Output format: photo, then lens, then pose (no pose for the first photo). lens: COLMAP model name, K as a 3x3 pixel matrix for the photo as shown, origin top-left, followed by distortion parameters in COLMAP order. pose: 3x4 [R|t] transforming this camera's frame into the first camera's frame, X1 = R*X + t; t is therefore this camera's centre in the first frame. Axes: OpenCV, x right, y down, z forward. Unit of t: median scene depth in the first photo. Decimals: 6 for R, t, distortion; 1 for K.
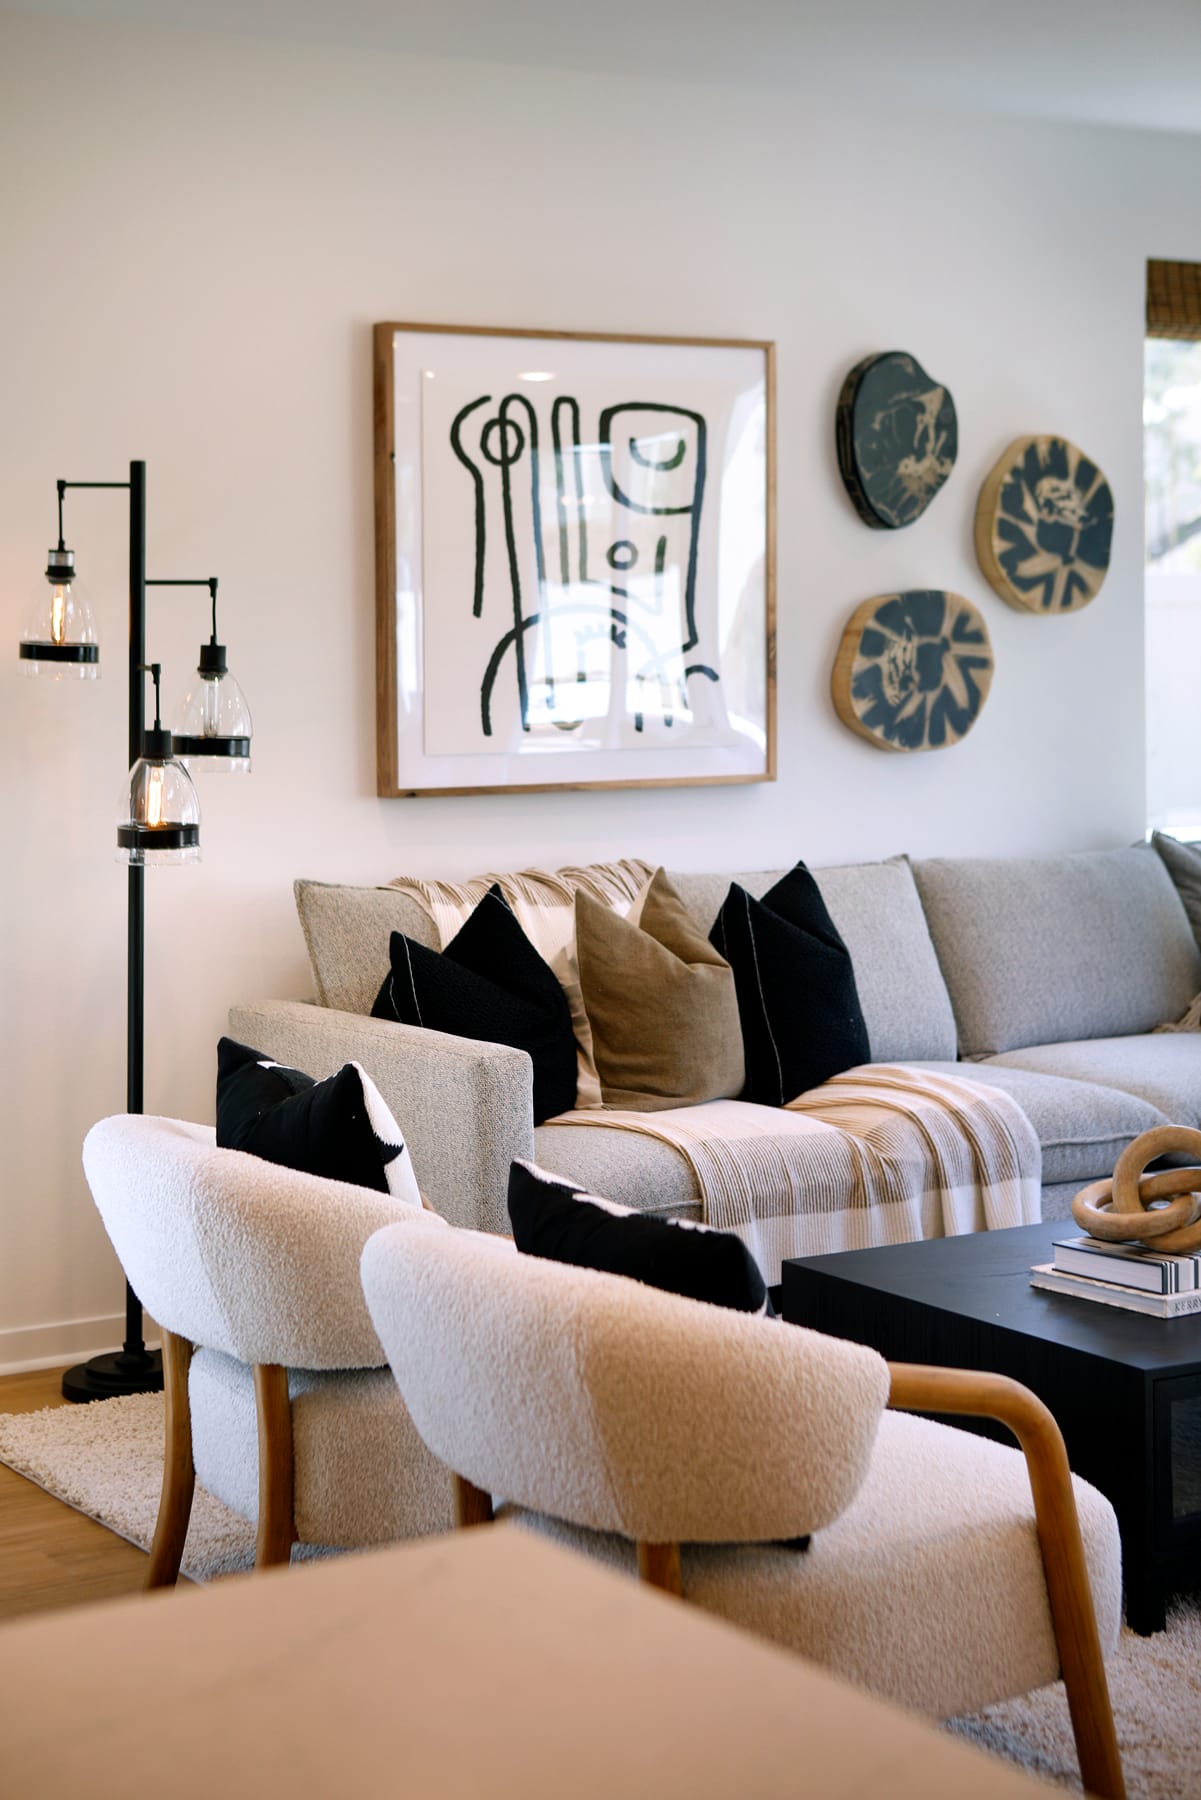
lens RADIAL K [[3117.1, 0, 600.7], [0, 3117.1, 780.1], [0, 0, 1]] dist [0.023243, 0.065537]
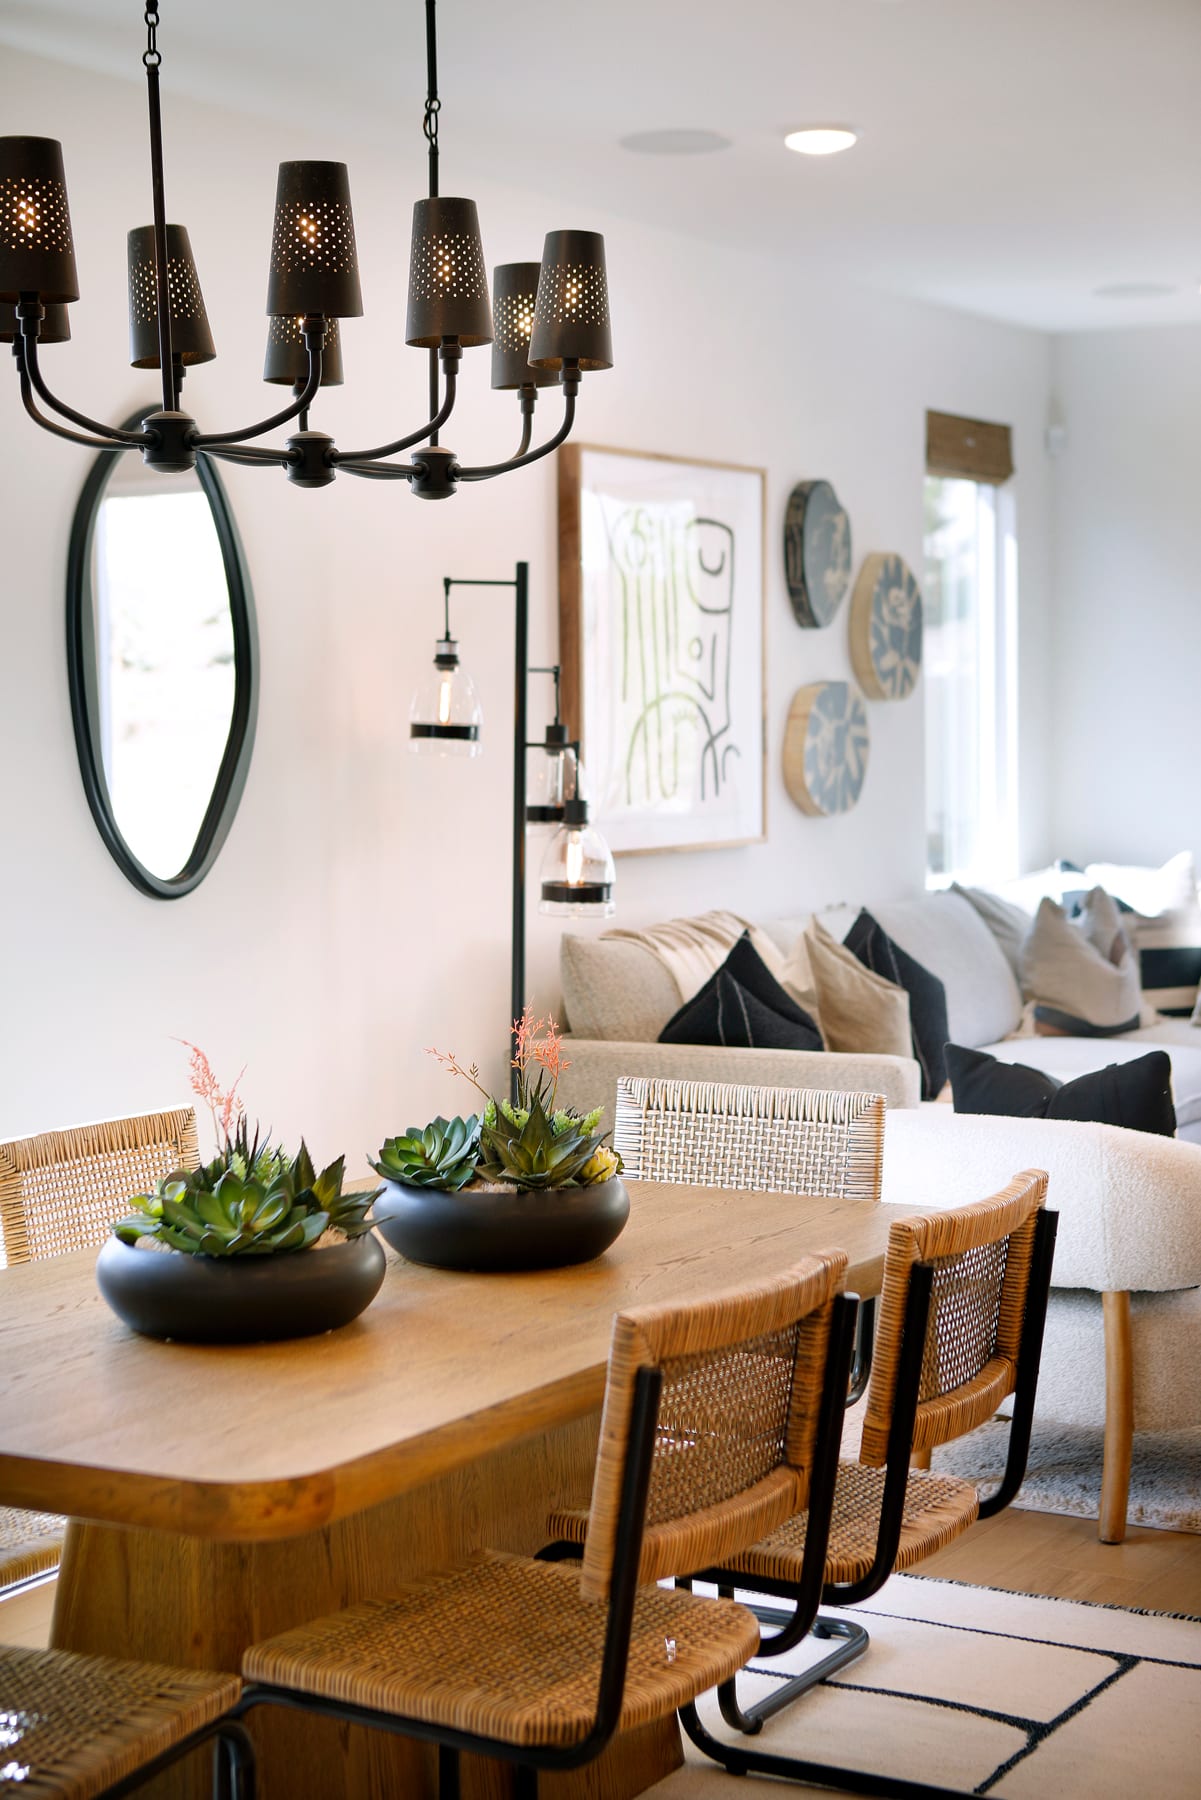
lens RADIAL K [[3079.3, 0, 600.5], [0, 3079.3, 900.0], [0, 0, 1]] dist [-0.011901, -0.052648]
pose [[0.886609, -0.028923, 0.461615, -0.527538], [0.025792, 0.999582, 0.013092, 0.005056], [-0.461801, 0.000298, 0.886984, -0.001023]]
